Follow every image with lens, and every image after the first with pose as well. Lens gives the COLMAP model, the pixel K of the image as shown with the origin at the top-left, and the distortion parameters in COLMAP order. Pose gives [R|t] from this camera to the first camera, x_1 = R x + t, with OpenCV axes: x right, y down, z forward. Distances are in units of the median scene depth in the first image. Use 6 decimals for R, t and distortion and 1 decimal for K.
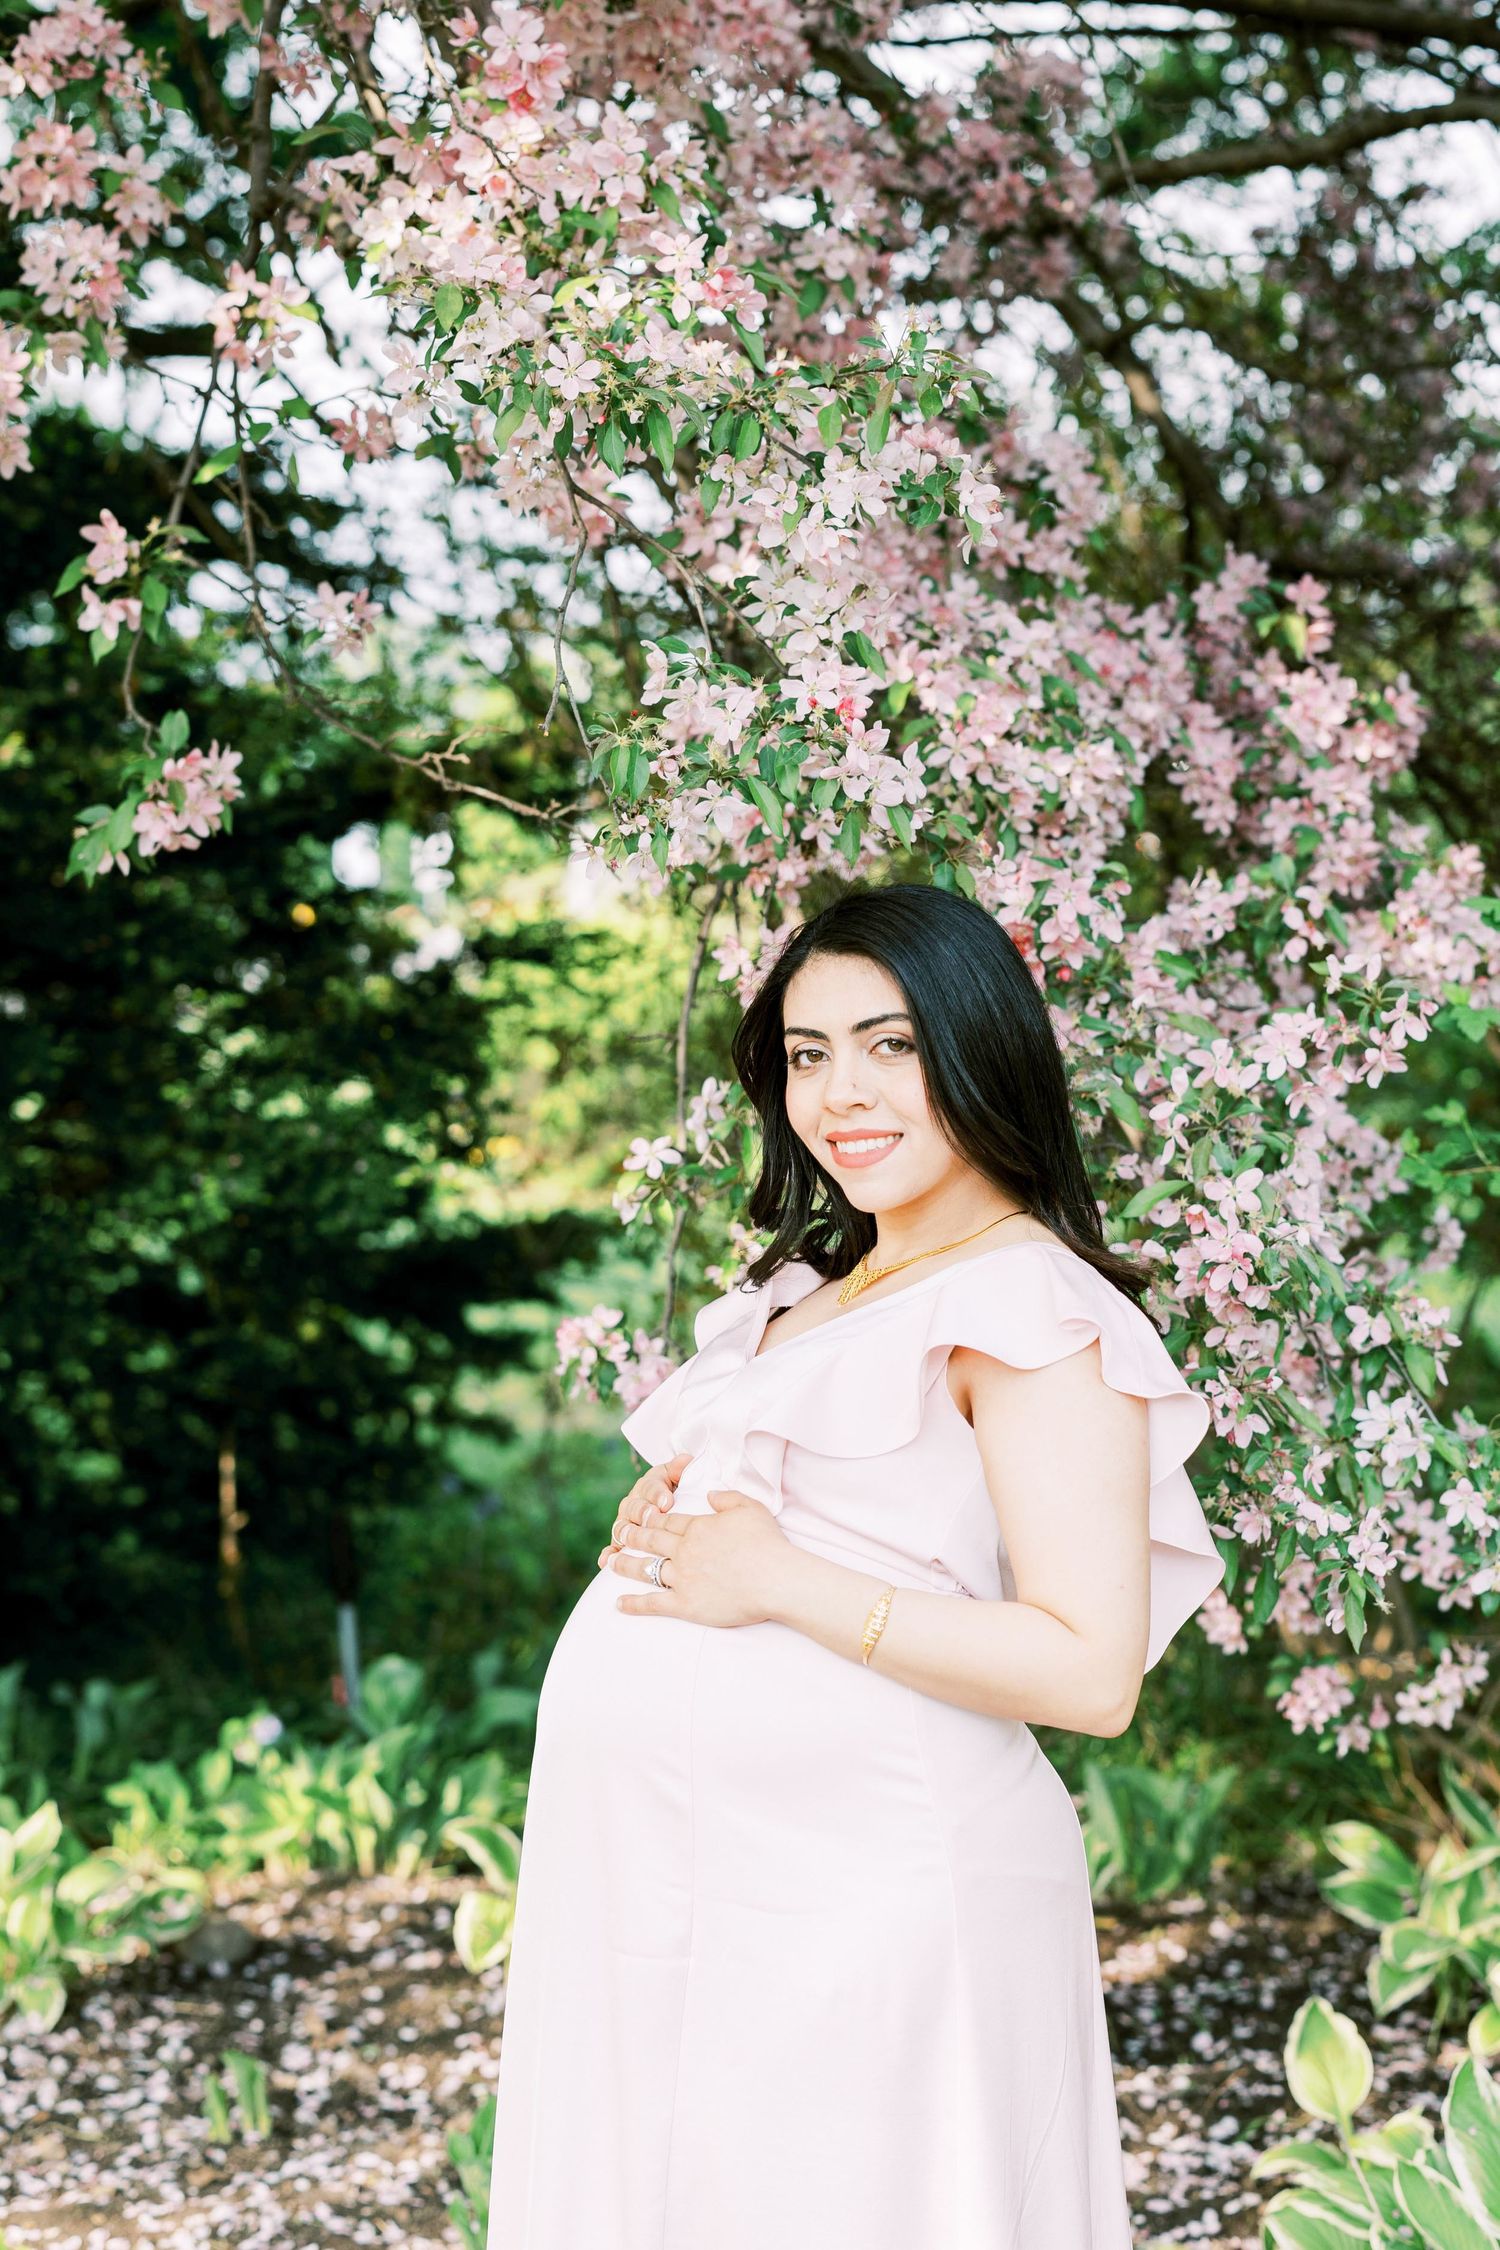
lens RADIAL K [[3763.9, 0, 933.3], [0, 3763.9, 1094.2], [0, 0, 1]] dist [-0.039876, 0.006257]
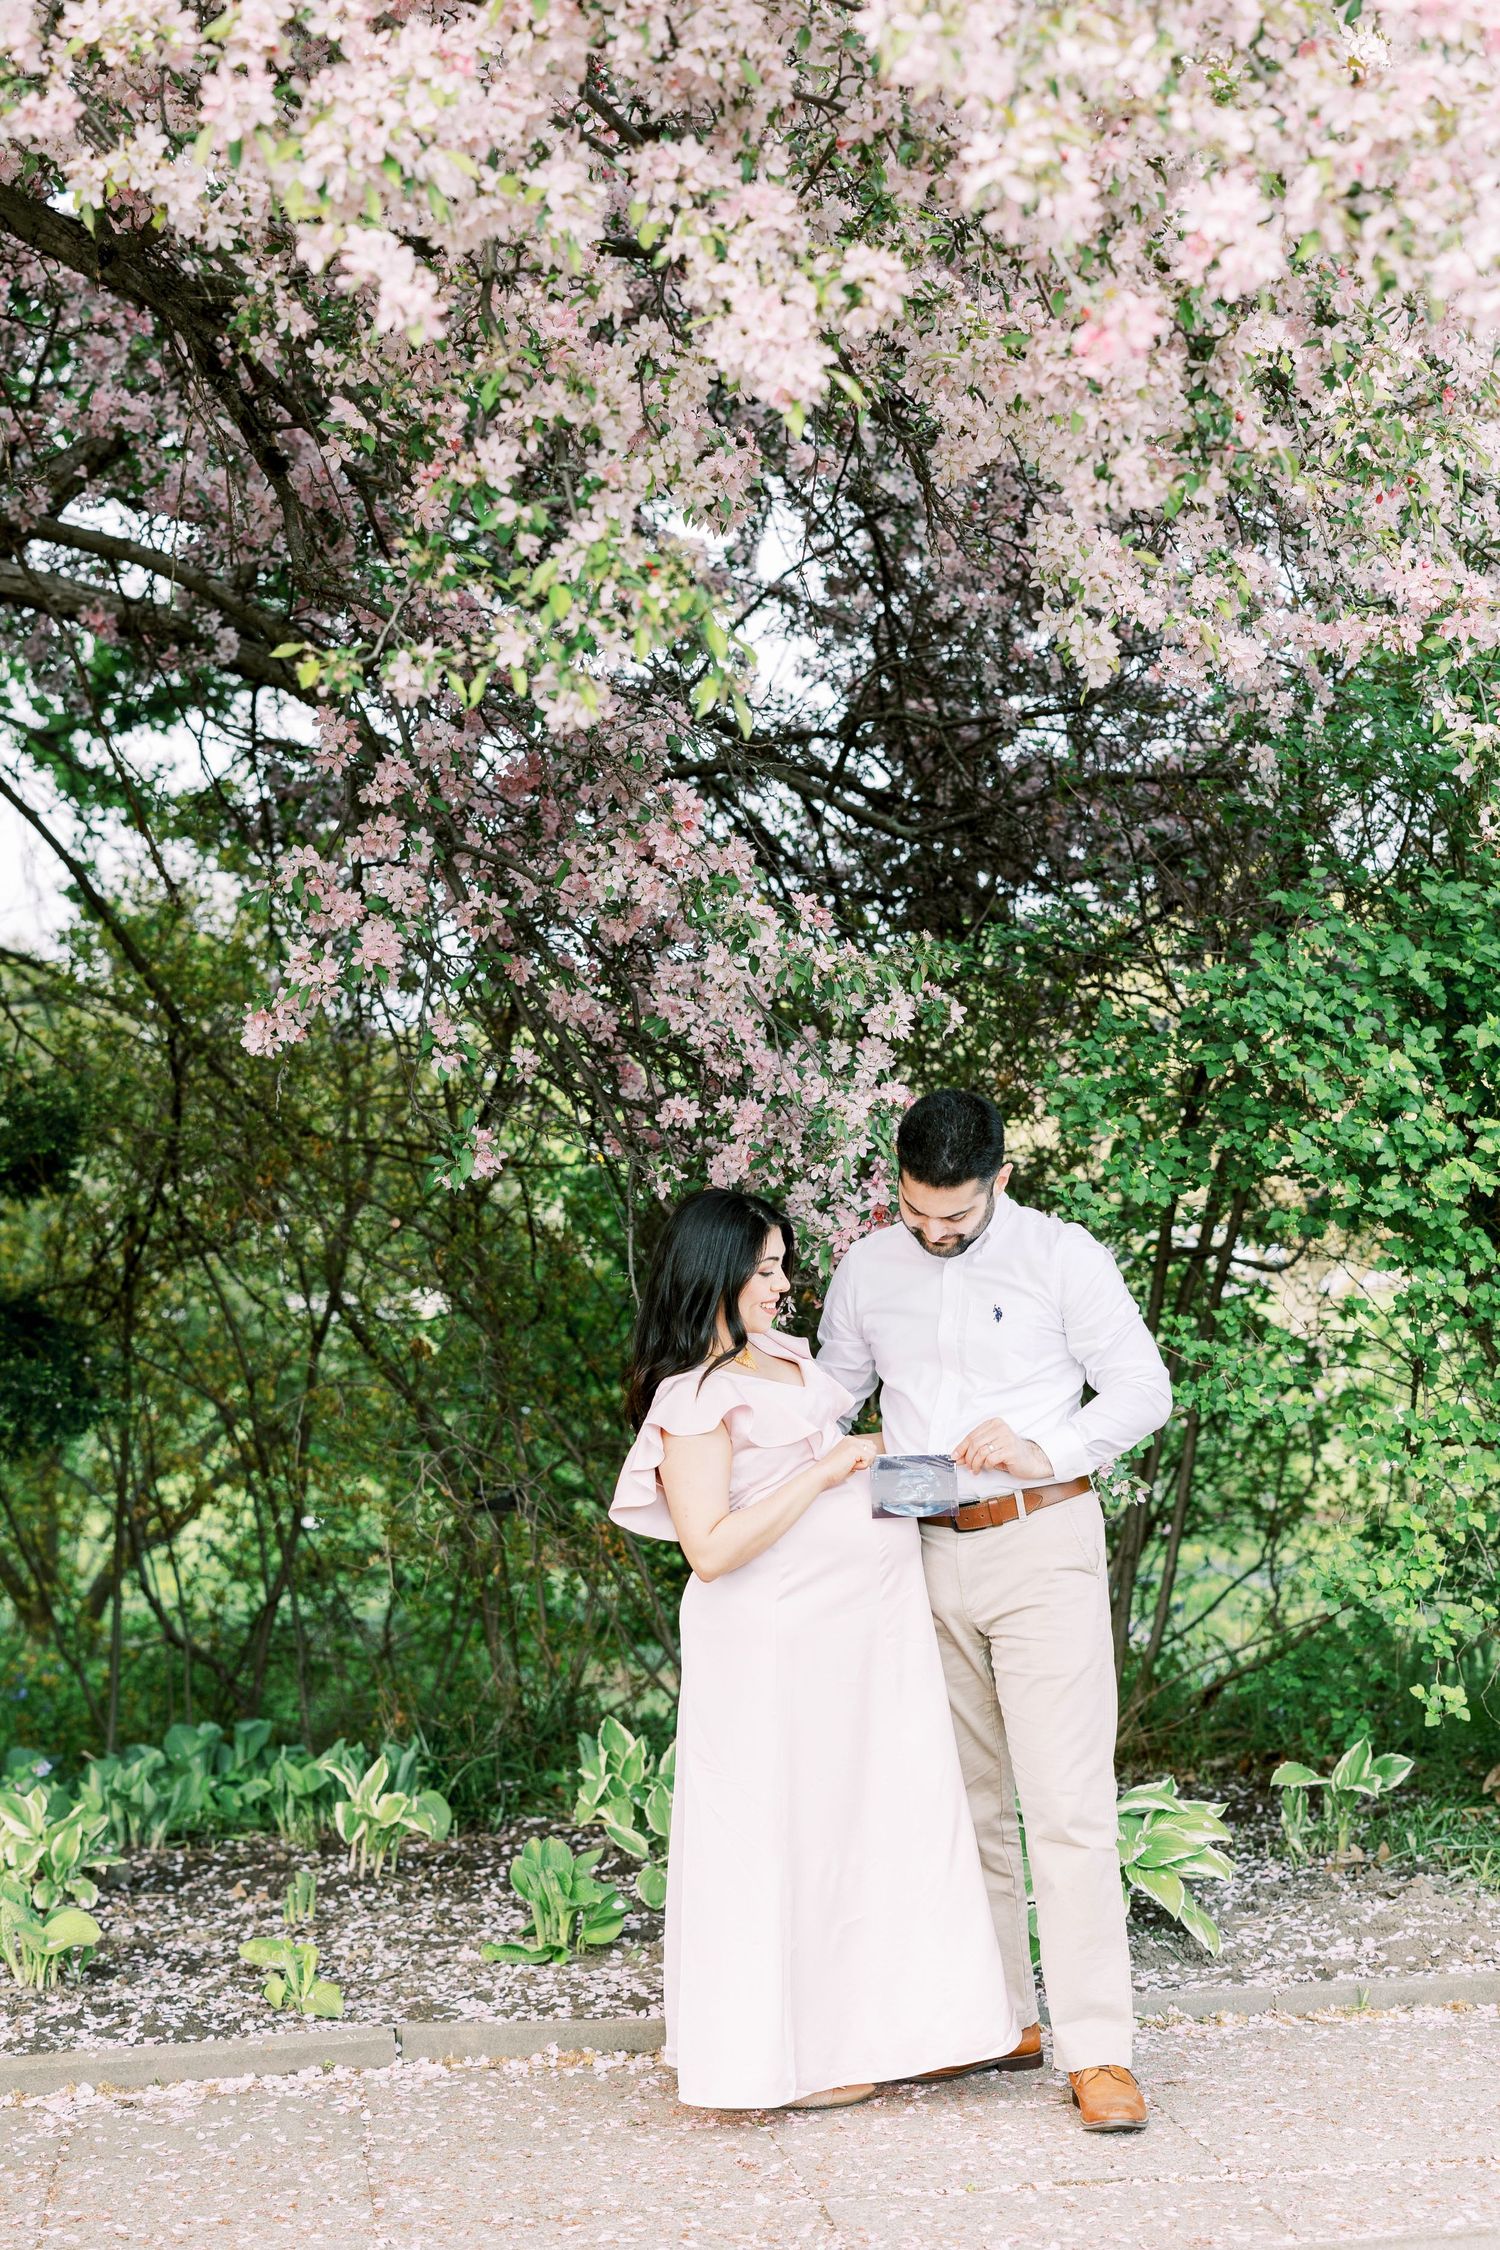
lens RADIAL K [[3211.8, 0, 748.9], [0, 3211.8, 1129.7], [0, 0, 1]] dist [0.001643, -0.053239]
pose [[0.932482, -0.010780, 0.361056, -0.595783], [0.046000, 0.994960, -0.089096, 0.060595], [-0.358276, 0.099689, 0.928278, -0.568106]]
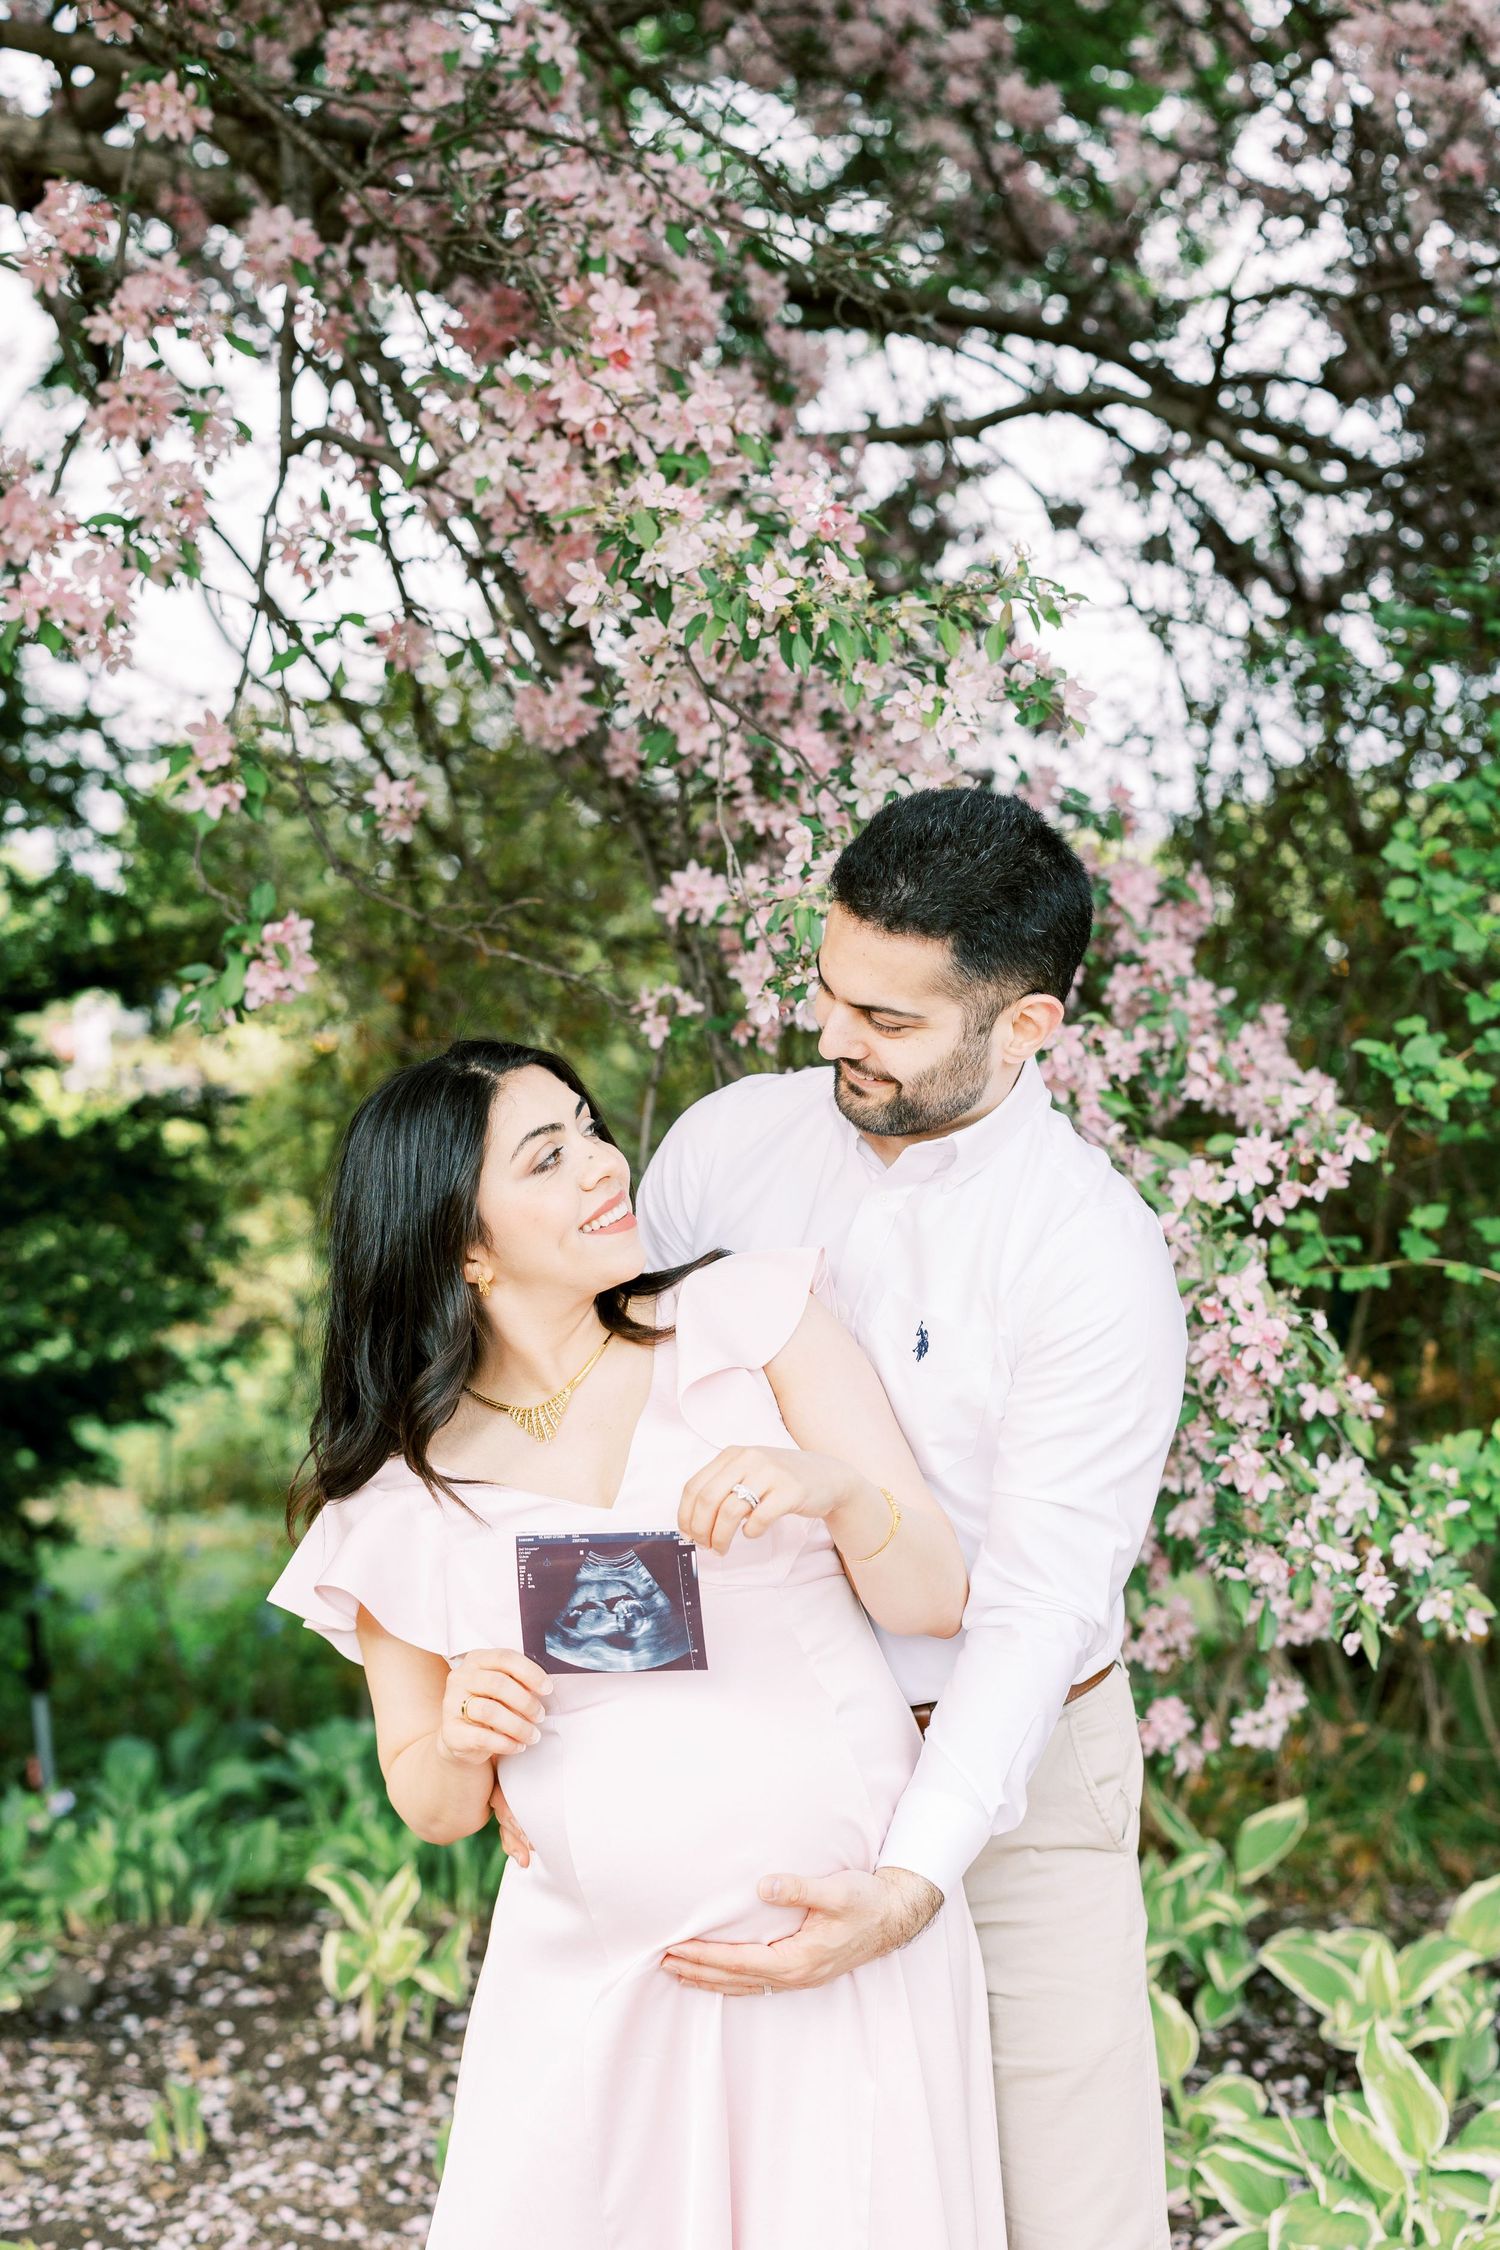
lens RADIAL K [[3267.9, 0, 755.8], [0, 3267.9, 1156.7], [0, 0, 1]] dist [-0.007765, 0.026594]
pose [[0.989569, -0.006323, 0.143921, -0.171854], [0.010466, 0.999552, -0.028046, 0.009448], [-0.143679, 0.029260, 0.989192, -0.002345]]
